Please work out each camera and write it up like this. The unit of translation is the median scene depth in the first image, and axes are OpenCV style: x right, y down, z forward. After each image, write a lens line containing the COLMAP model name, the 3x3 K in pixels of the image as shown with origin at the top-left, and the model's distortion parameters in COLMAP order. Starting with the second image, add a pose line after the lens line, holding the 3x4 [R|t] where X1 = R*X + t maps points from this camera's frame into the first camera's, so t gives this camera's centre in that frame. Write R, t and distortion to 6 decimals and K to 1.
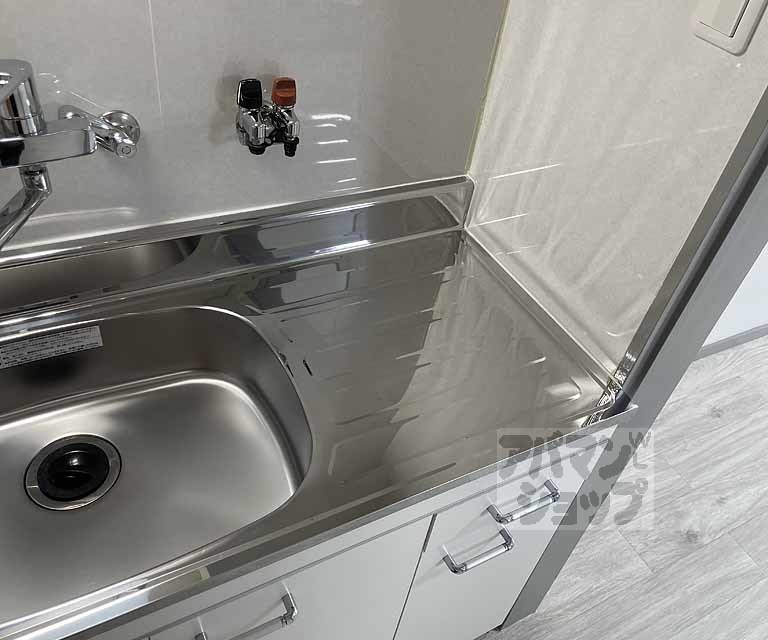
lens RADIAL K [[659.9, 0, 384.0], [0, 659.9, 320.0], [0, 0, 1]] dist [0.071868, -0.114965]
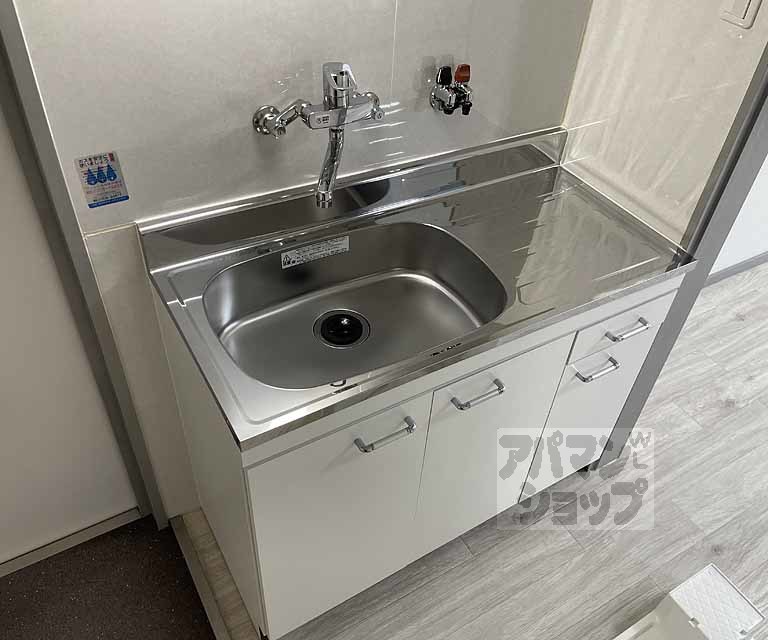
lens RADIAL K [[656.3, 0, 406.2], [0, 656.3, 328.6], [0, 0, 1]] dist [0.078779, -0.124205]
pose [[0.996630, -0.080923, 0.013404, -0.275434], [0.080747, 0.996647, 0.013254, 0.178358], [-0.014431, -0.012127, 0.999822, -0.449735]]
